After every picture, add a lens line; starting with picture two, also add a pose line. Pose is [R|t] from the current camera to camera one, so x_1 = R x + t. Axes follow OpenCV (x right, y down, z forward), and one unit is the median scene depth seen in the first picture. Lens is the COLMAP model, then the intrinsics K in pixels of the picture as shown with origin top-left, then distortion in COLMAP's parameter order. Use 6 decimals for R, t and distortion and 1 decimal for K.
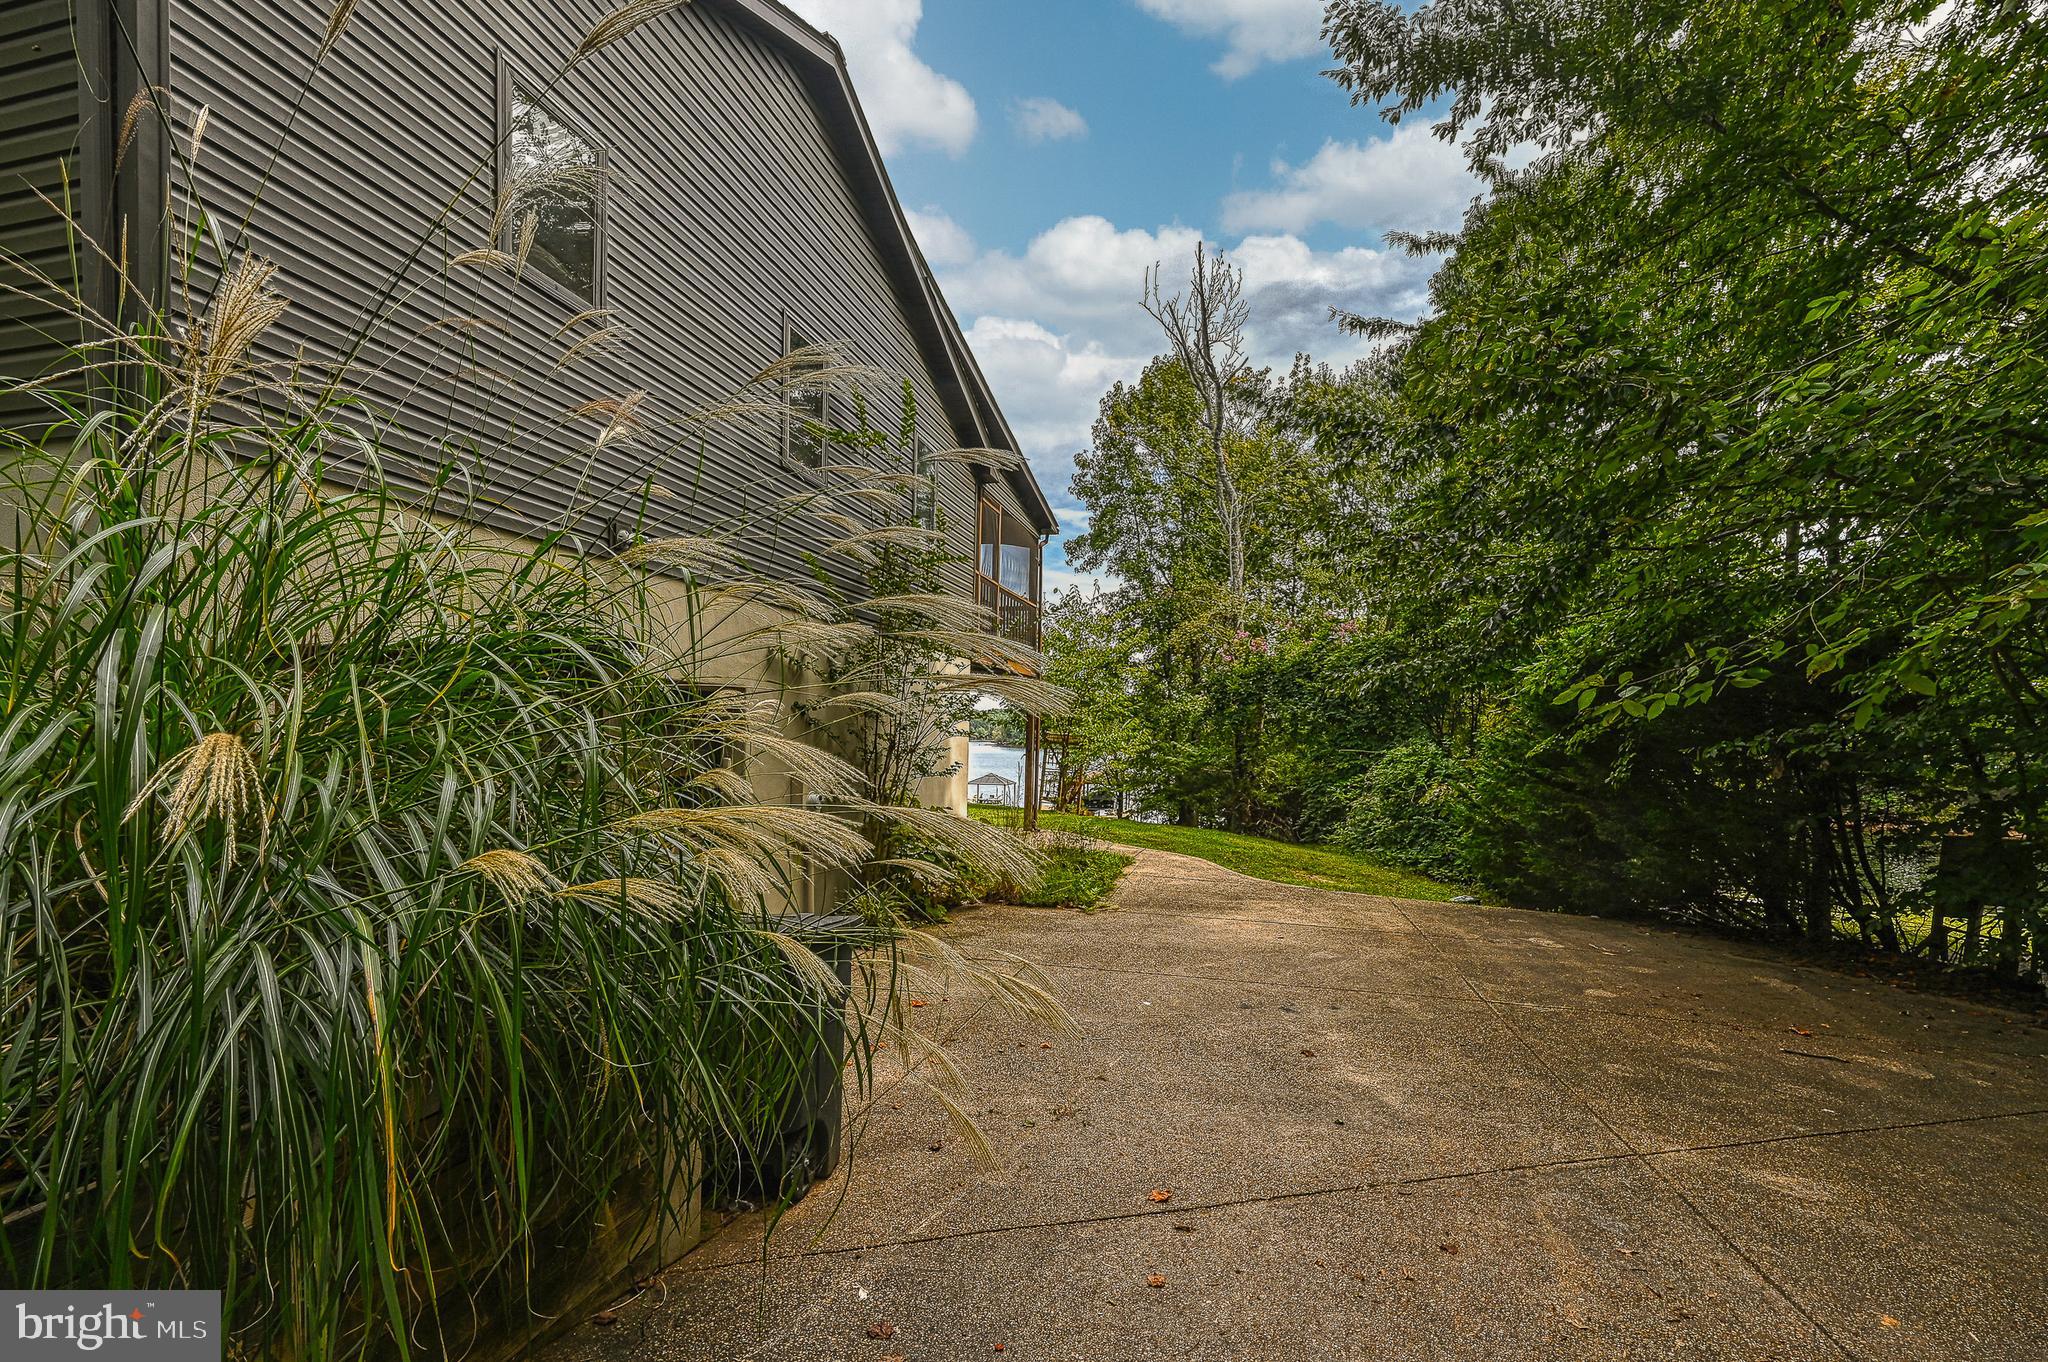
lens RADIAL K [[812.1, 0, 1069.1], [0, 812.1, 742.5], [0, 0, 1]] dist [0.001117, 0.000964]
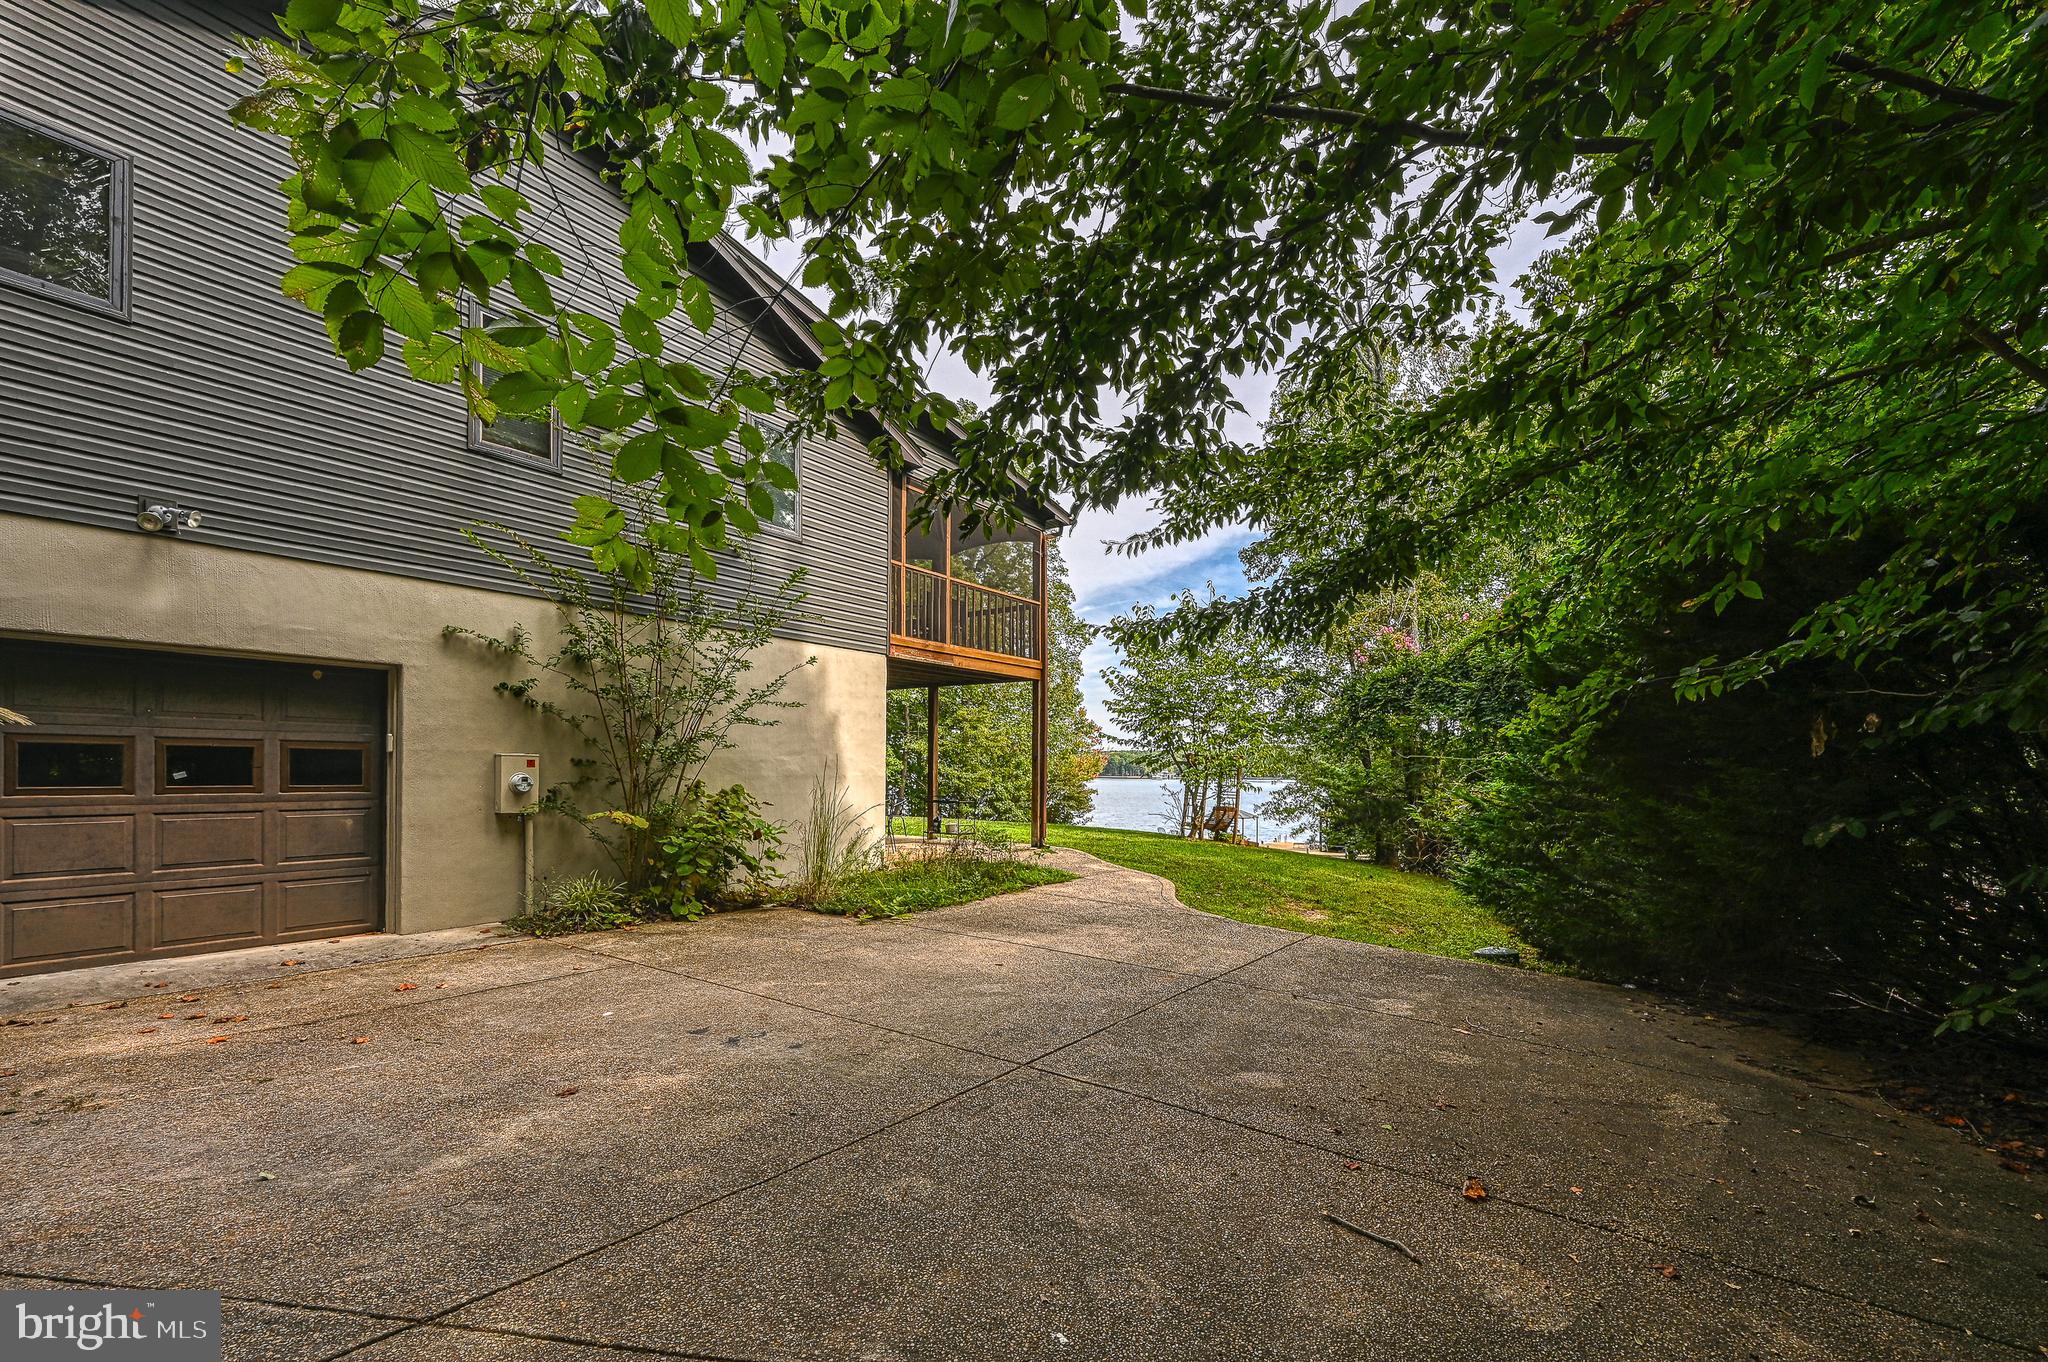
lens RADIAL K [[812.1, 0, 1059.7], [0, 812.1, 770.2], [0, 0, 1]] dist [0.001117, 0.000964]
pose [[0.933761, -0.005124, -0.357860, 0.564191], [0.000904, 0.999928, -0.011957, 0.059253], [0.357896, 0.010841, 0.933699, 0.274958]]
